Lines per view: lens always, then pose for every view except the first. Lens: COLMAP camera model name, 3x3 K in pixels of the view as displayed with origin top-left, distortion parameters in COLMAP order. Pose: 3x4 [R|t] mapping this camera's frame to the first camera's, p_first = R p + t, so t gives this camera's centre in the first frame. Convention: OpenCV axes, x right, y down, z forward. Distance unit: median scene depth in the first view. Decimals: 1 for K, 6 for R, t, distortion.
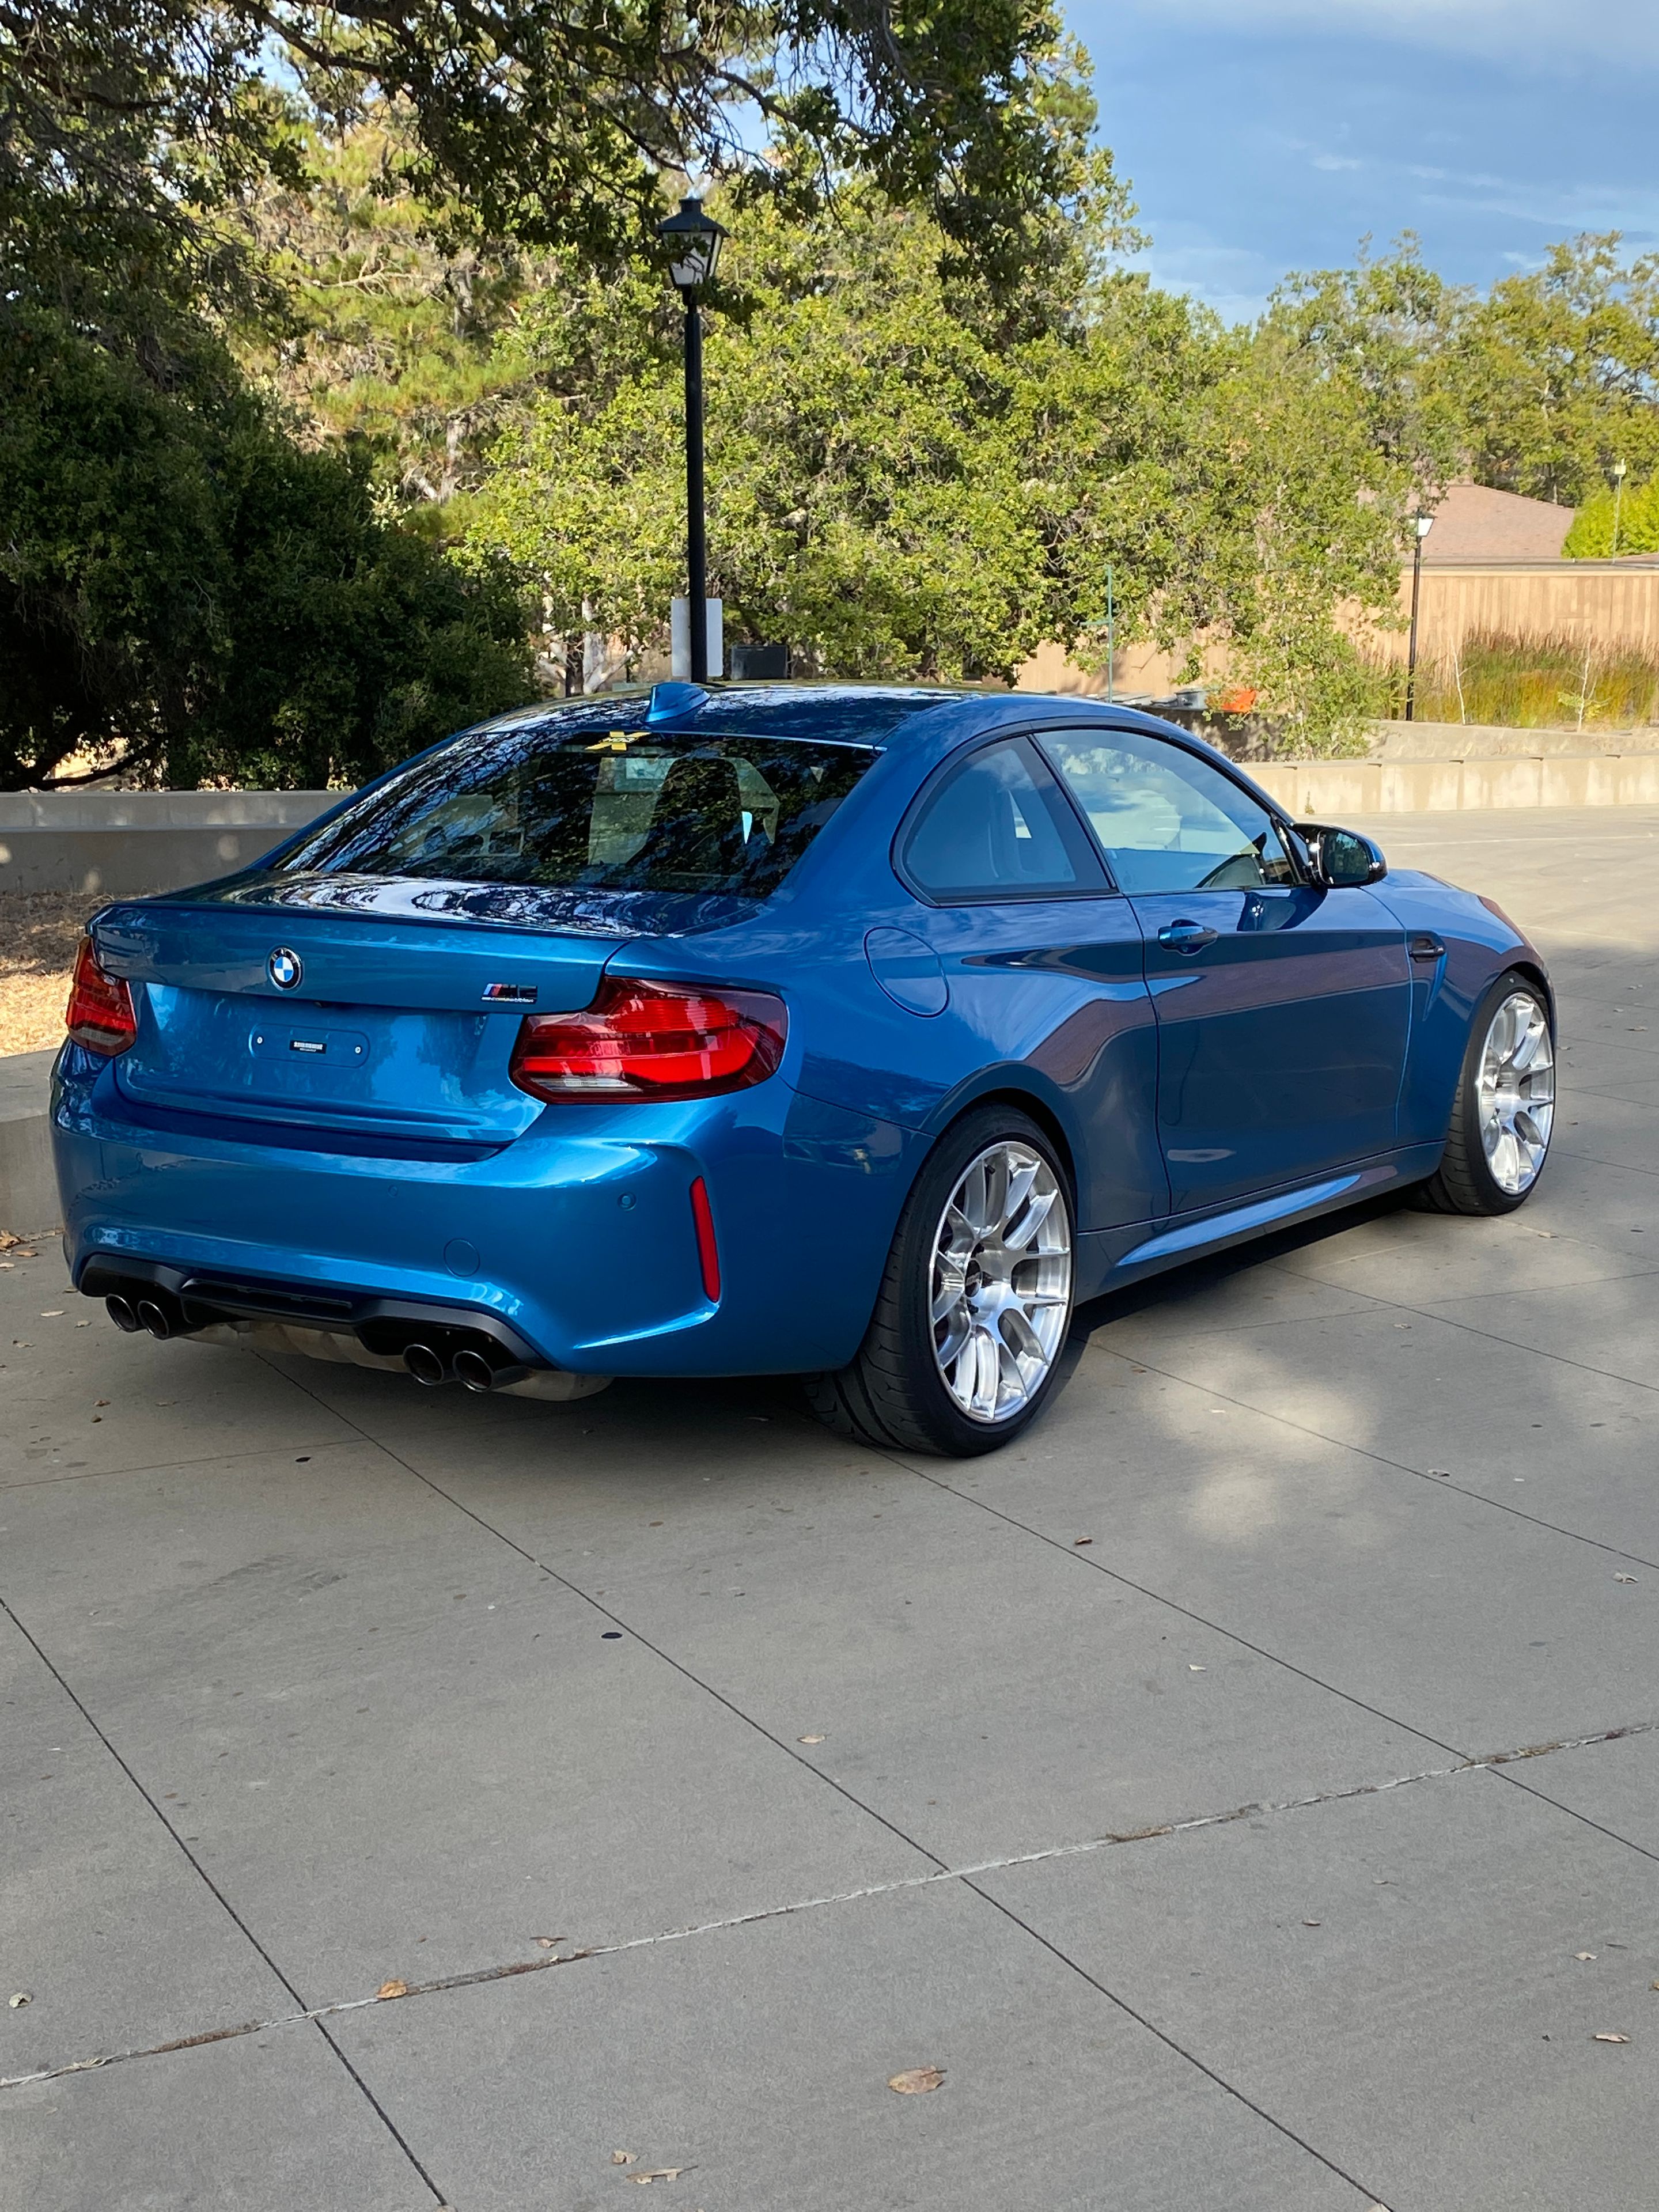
lens RADIAL K [[2886.3, 0, 819.4], [0, 2886.3, 1160.0], [0, 0, 1]] dist [0.067859, 0.000000]
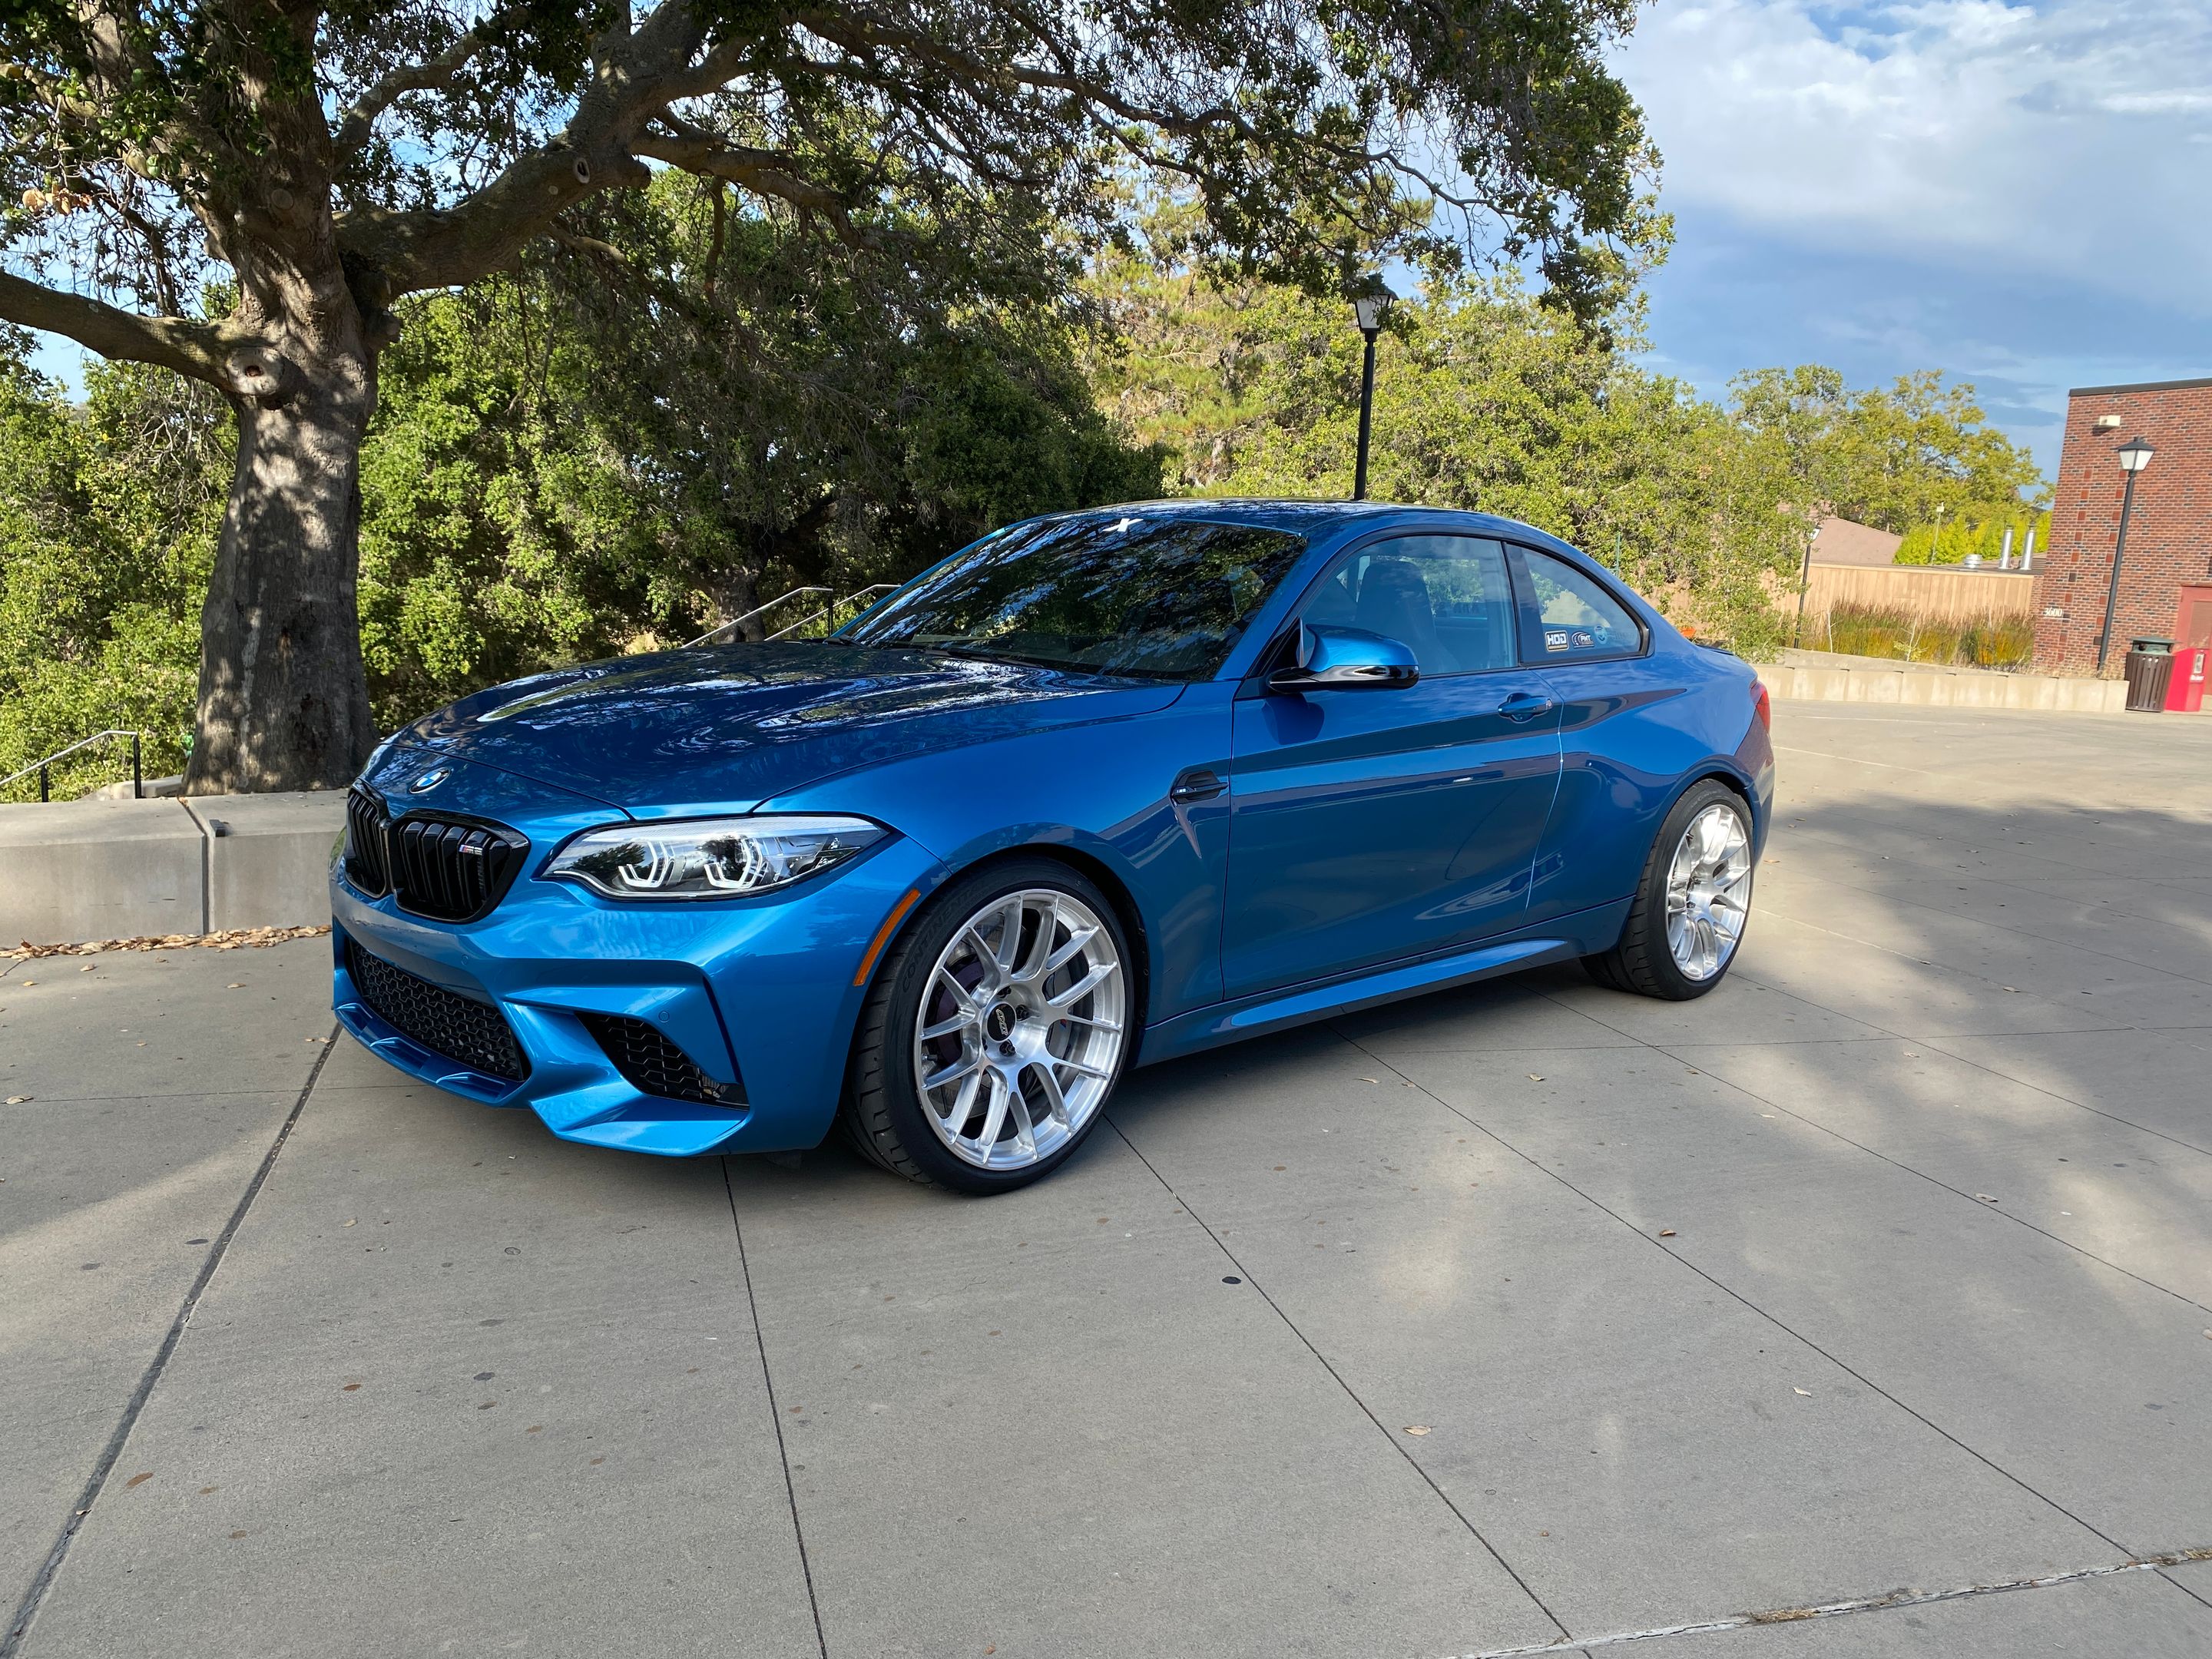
lens RADIAL K [[1659.2, 0, 1115.7], [0, 1659.2, 829.9], [0, 0, 1]] dist [0.016057, -0.011787]
pose [[0.982381, 0.080286, -0.168767, -0.004763], [-0.085791, 0.995985, -0.025572, 0.003057], [0.166037, 0.039600, 0.985324, 0.077692]]
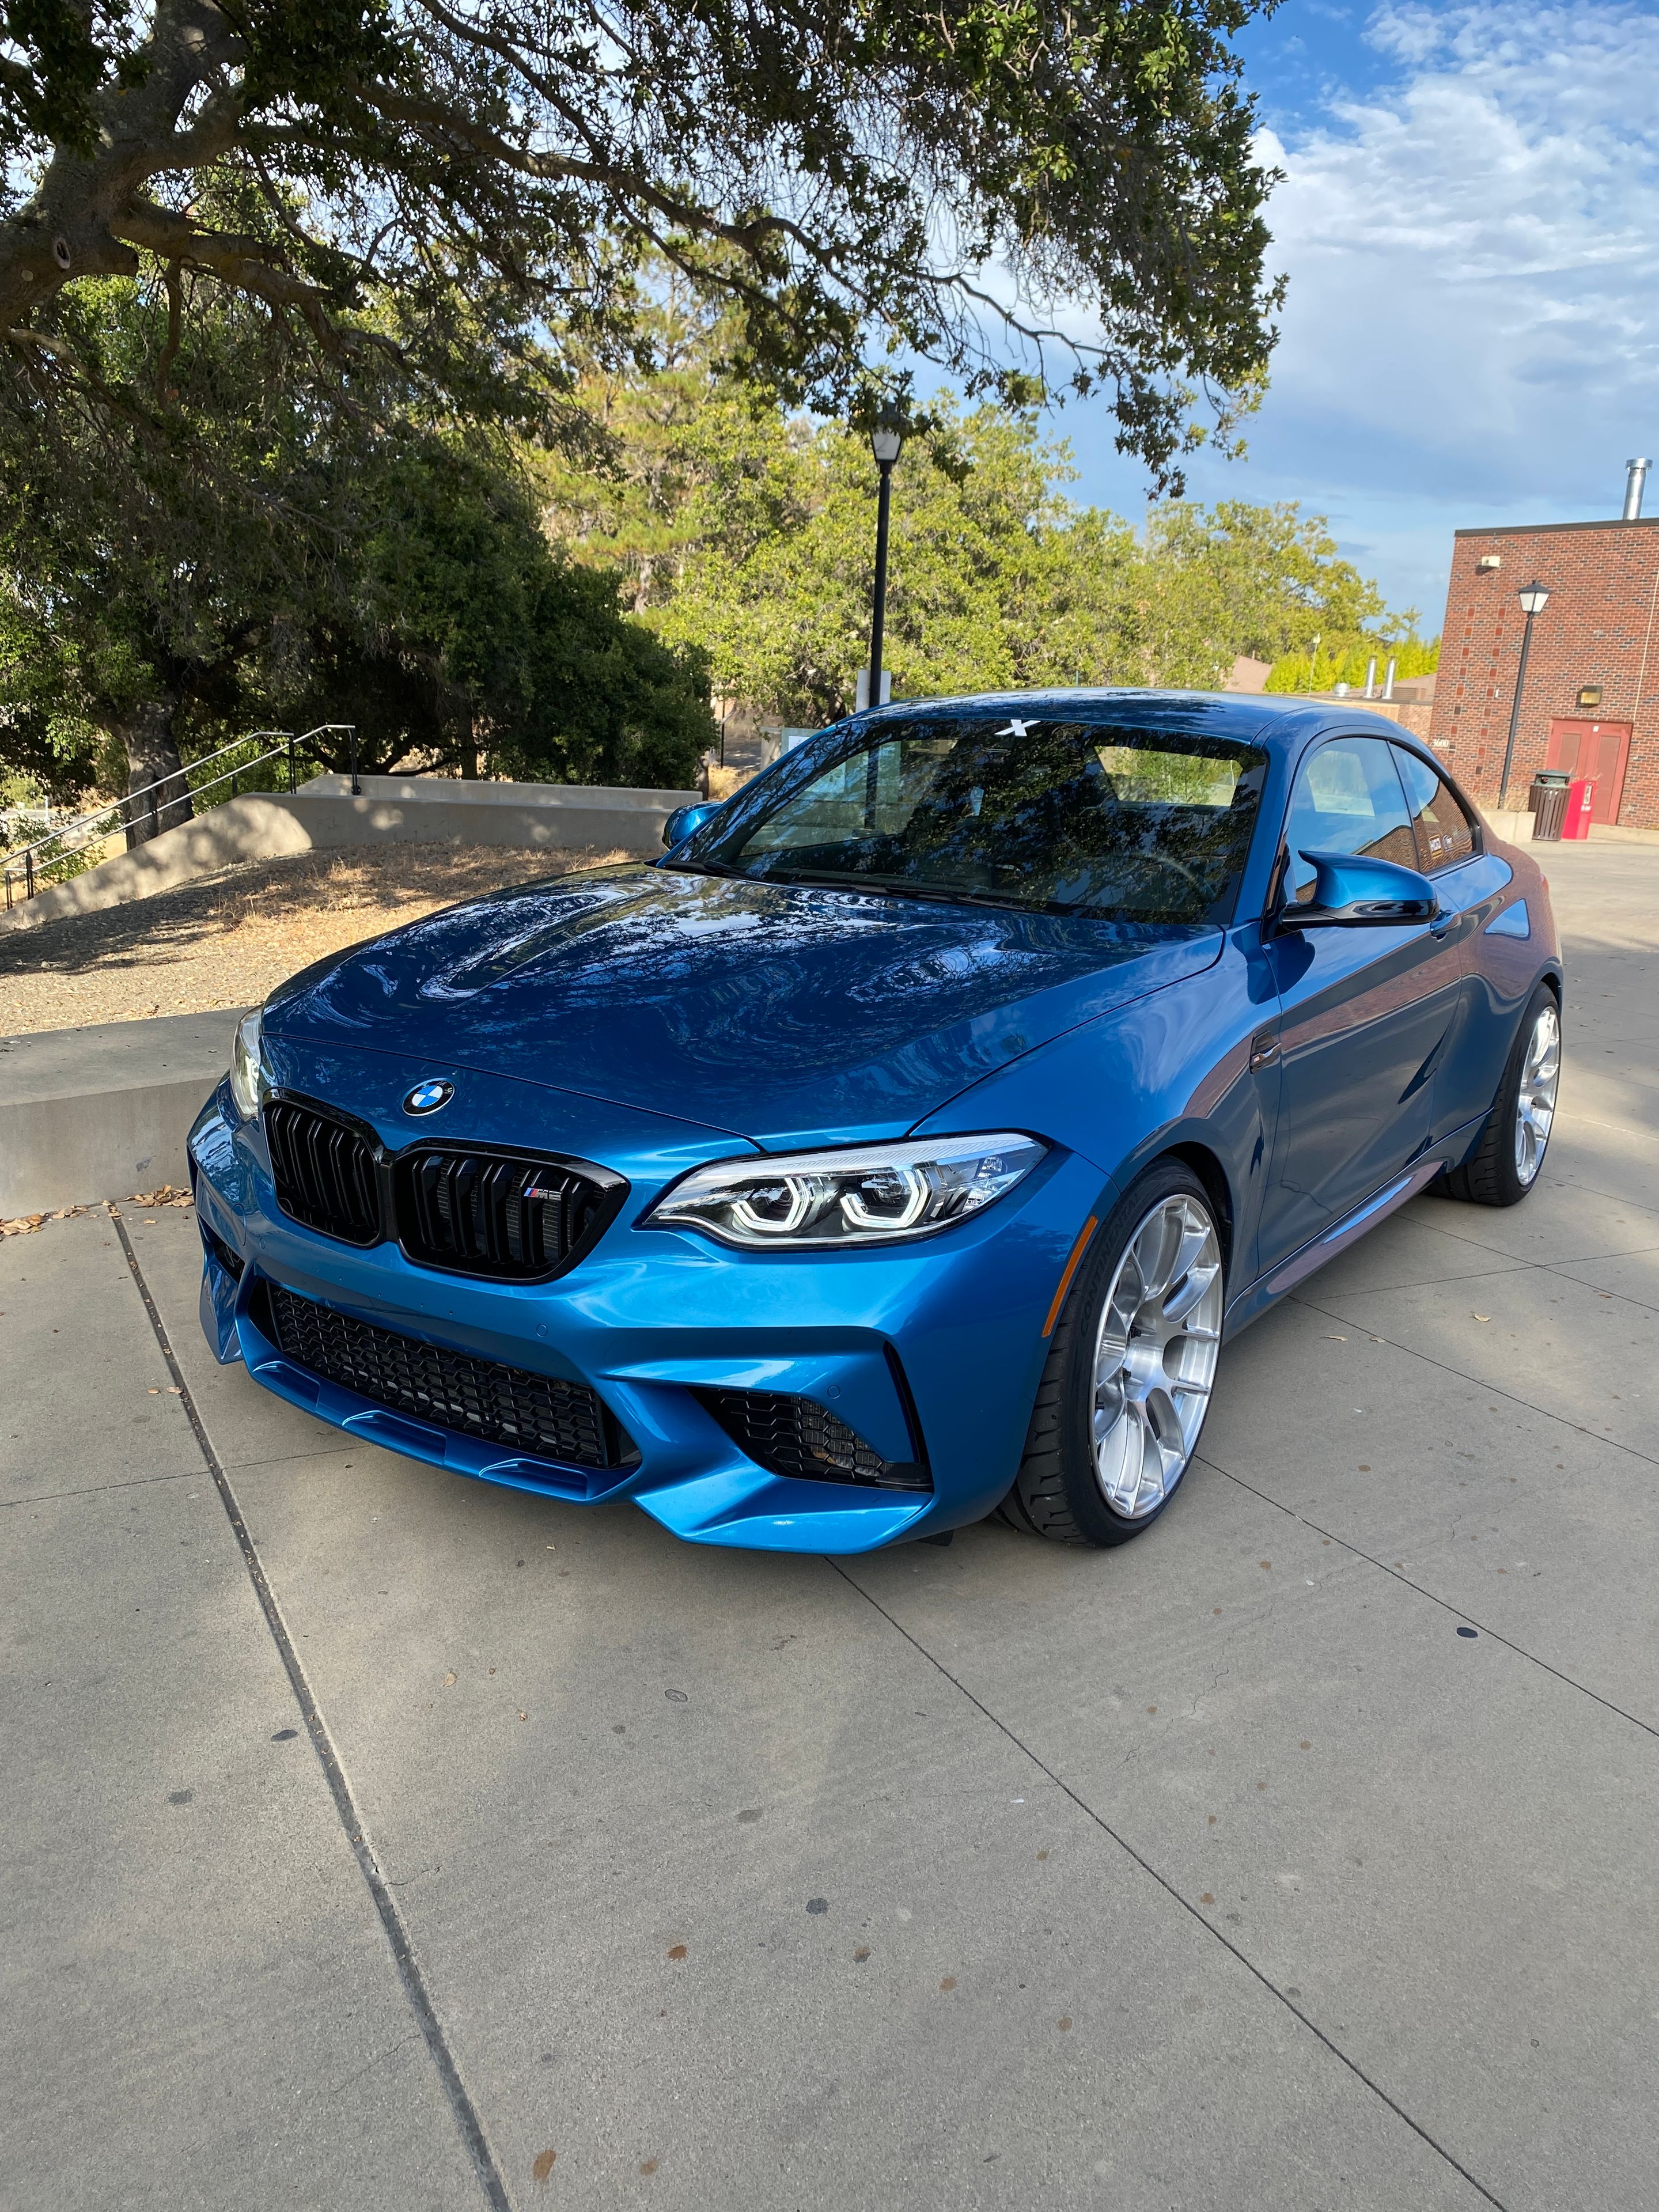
lens RADIAL K [[1659.2, 0, 831.3], [0, 1659.2, 1096.9], [0, 0, 1]] dist [0.016057, -0.011787]
pose [[0.998254, 0.048441, 0.033812, -0.066959], [-0.049934, 0.997747, 0.044808, -0.006758], [-0.031566, -0.046418, 0.998423, 0.095591]]
